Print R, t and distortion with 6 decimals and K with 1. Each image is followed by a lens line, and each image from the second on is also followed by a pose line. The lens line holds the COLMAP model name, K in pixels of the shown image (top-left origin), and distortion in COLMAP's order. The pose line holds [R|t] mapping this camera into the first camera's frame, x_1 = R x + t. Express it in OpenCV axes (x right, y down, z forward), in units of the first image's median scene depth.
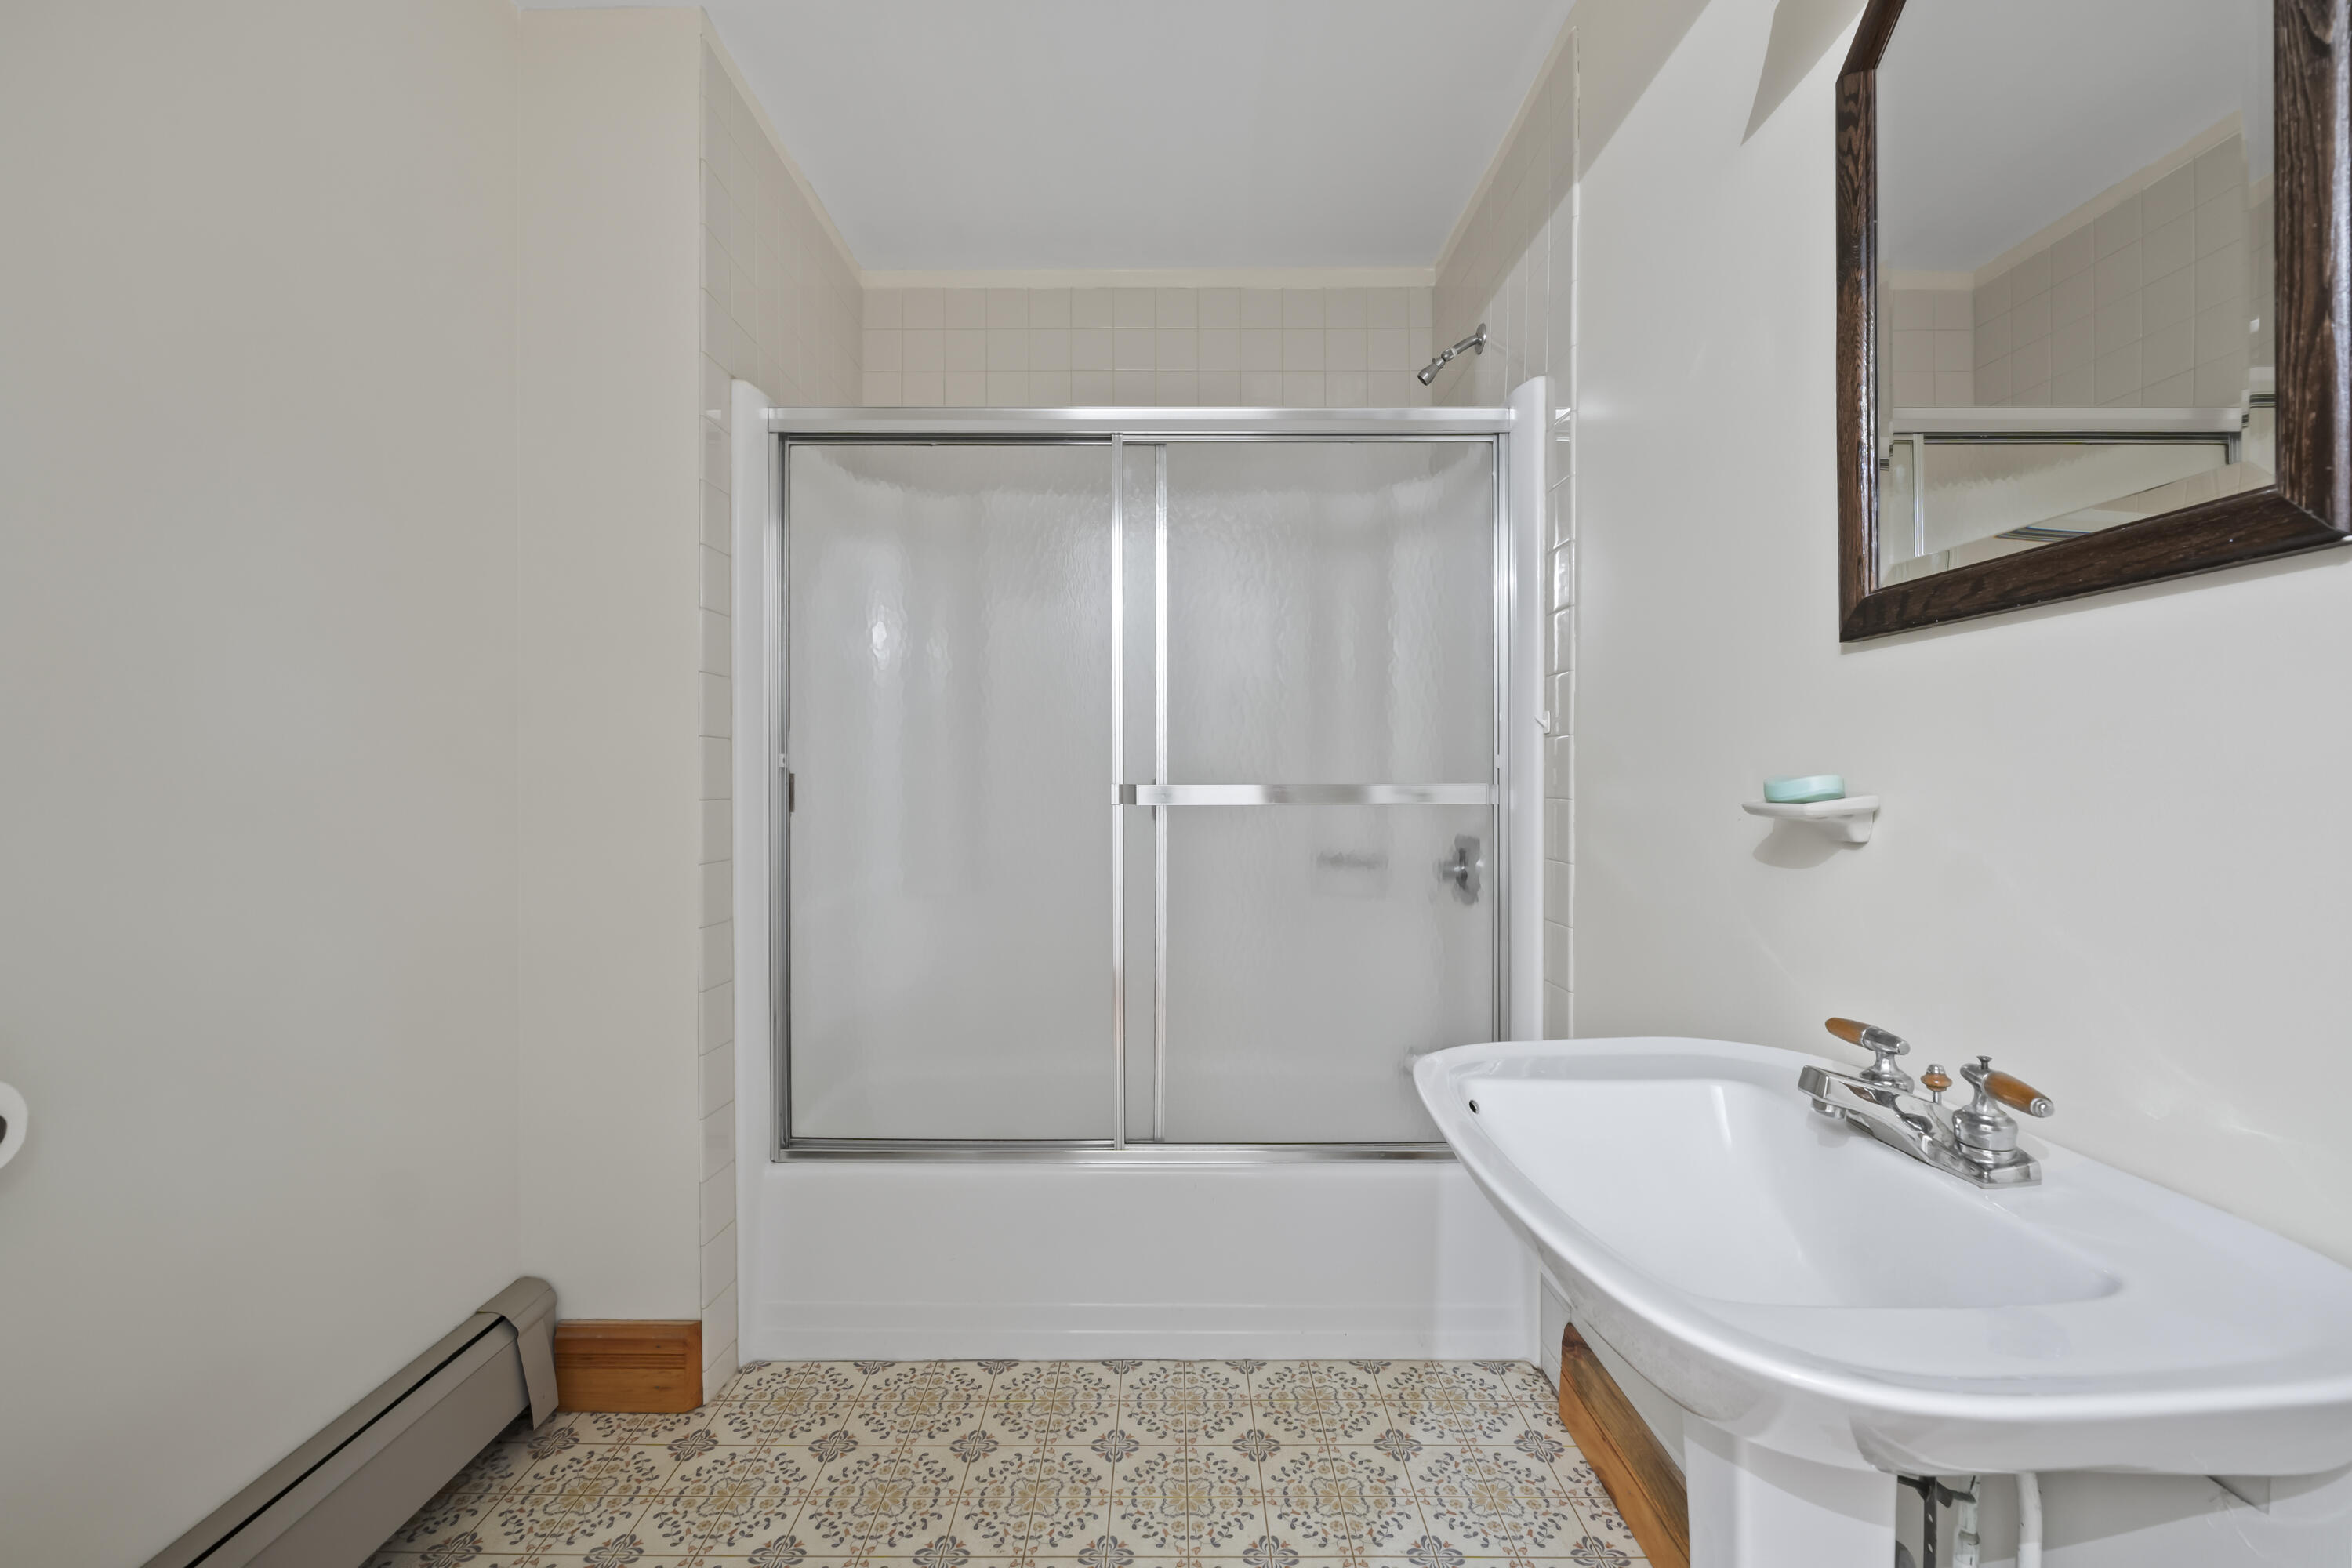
lens RADIAL K [[983.9, 0, 1170.9], [0, 983.9, 786.9], [0, 0, 1]] dist [-0.006361, -0.000360]
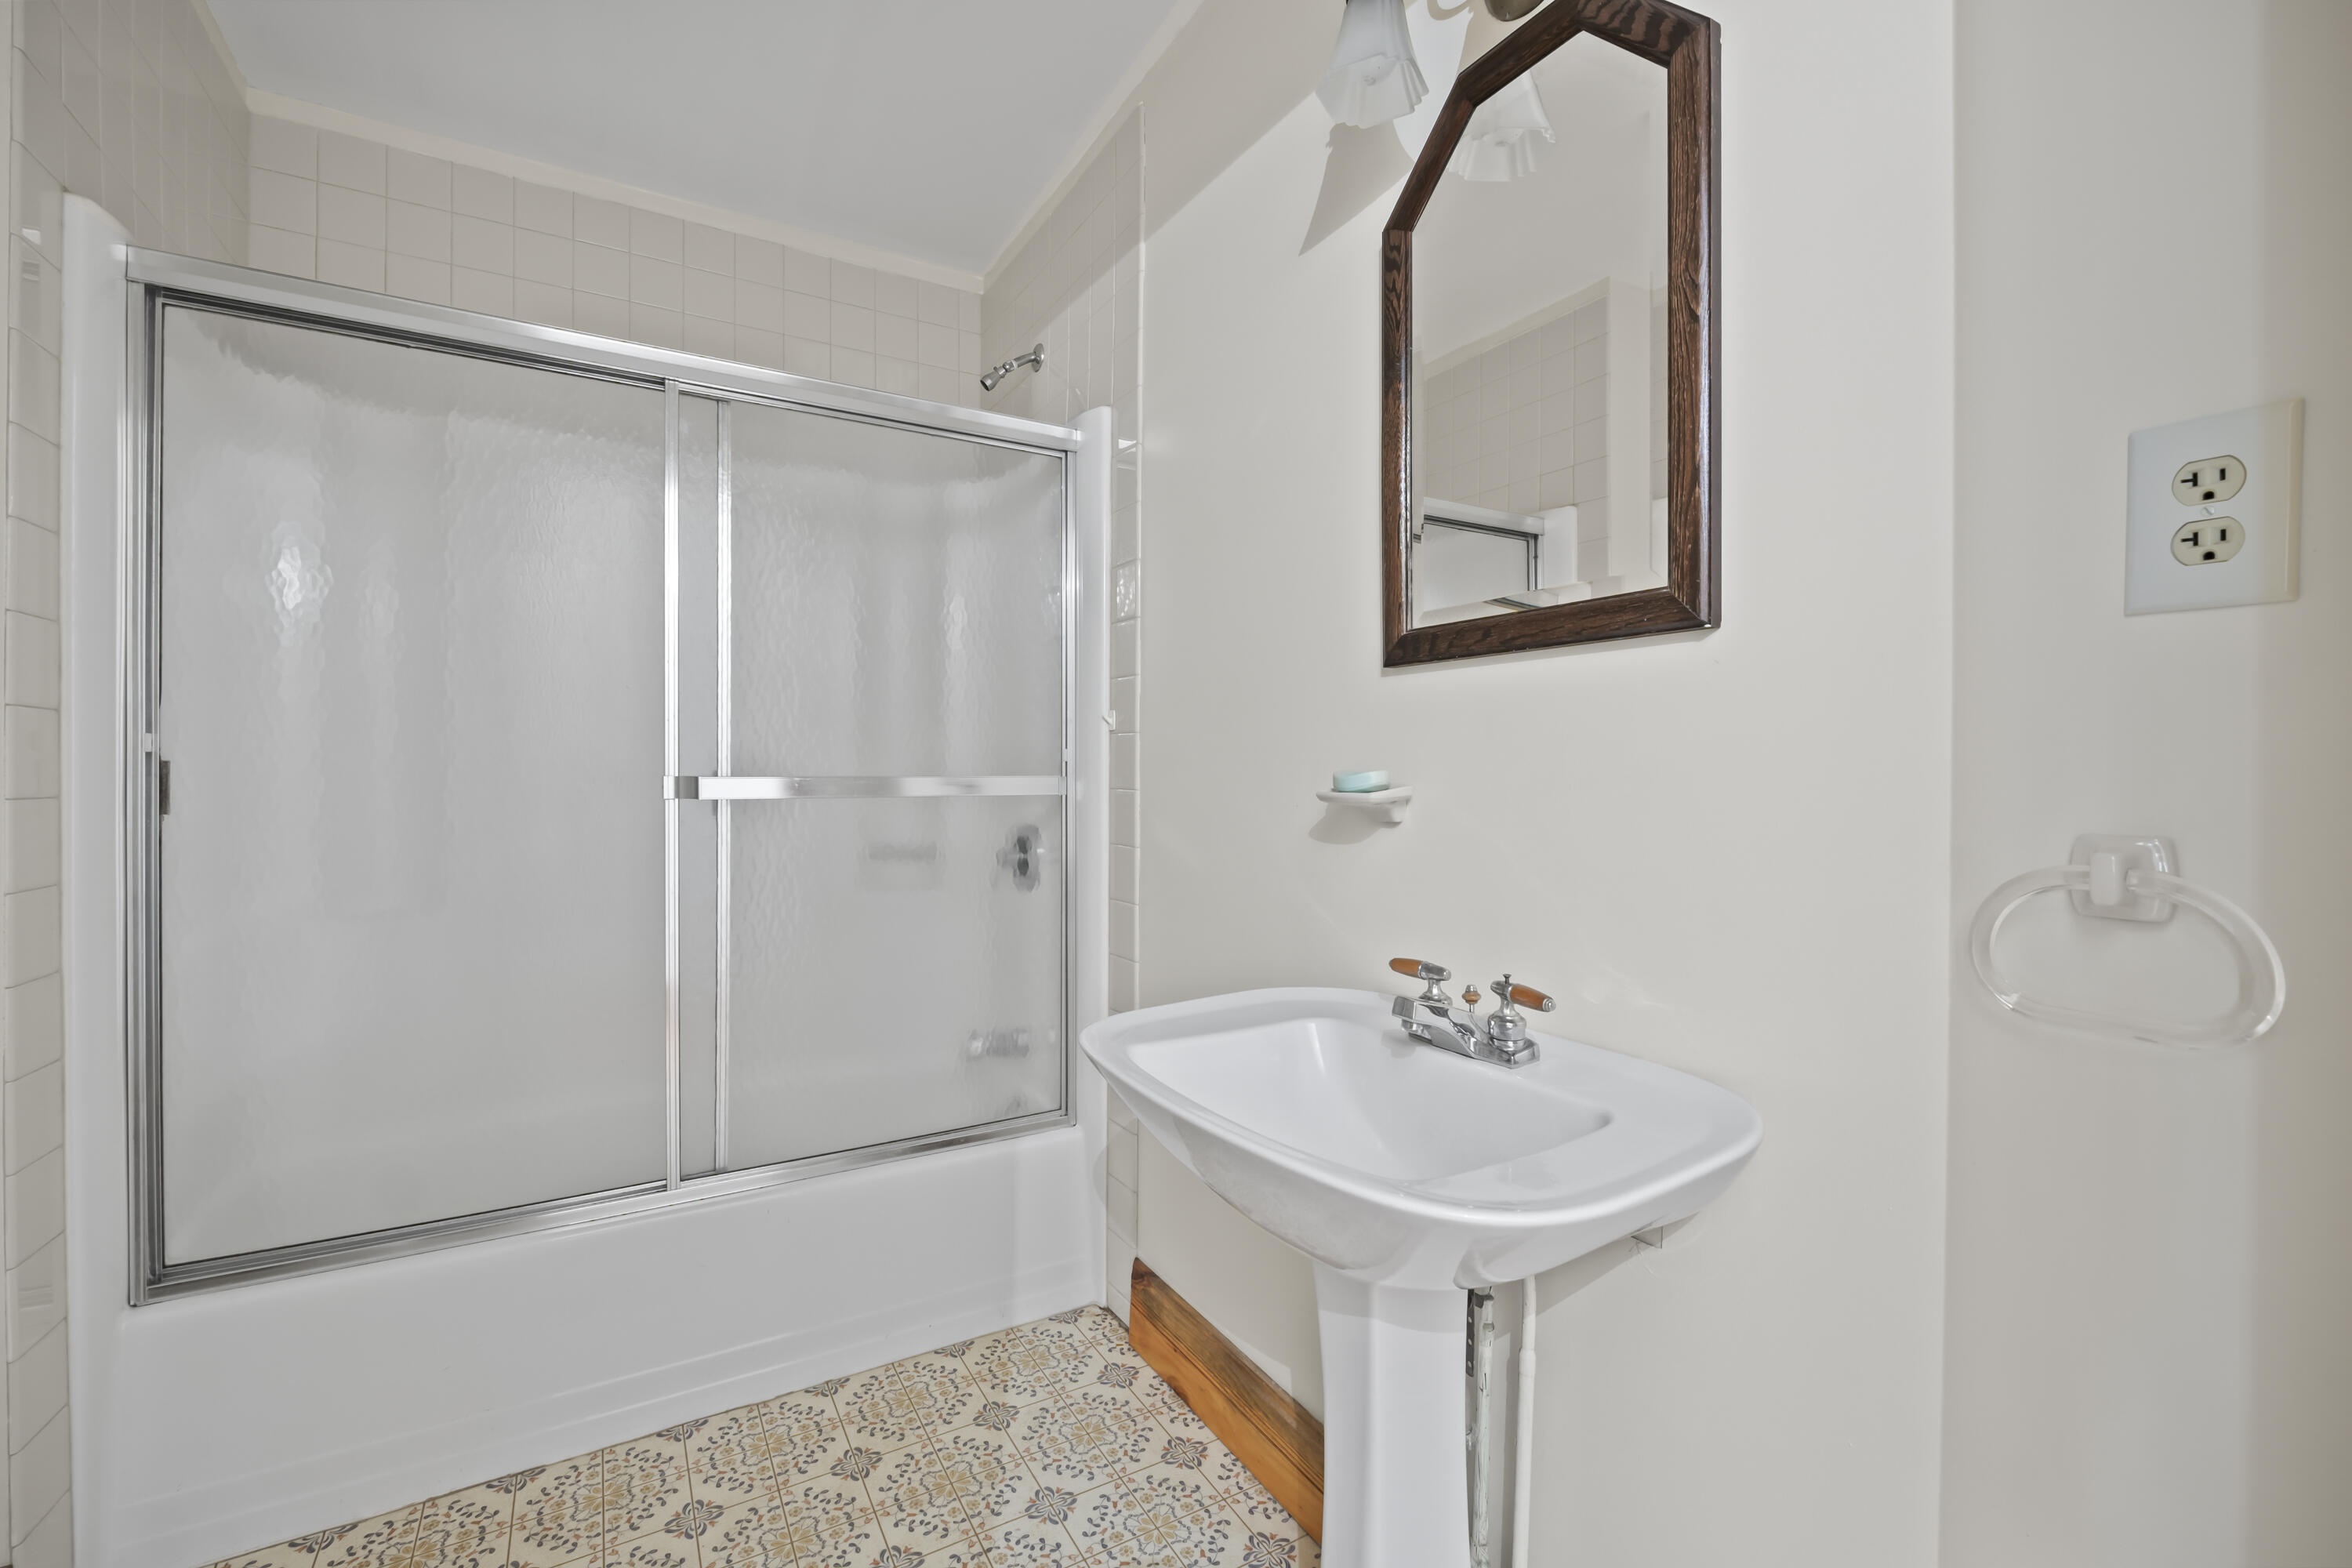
lens RADIAL K [[983.9, 0, 1158.4], [0, 983.9, 777.1], [0, 0, 1]] dist [-0.006361, -0.000360]
pose [[0.864282, 0.000197, 0.503007, -0.135005], [0.000048, 1.000000, -0.000474, -0.001728], [-0.503007, 0.000434, 0.864282, 0.019003]]
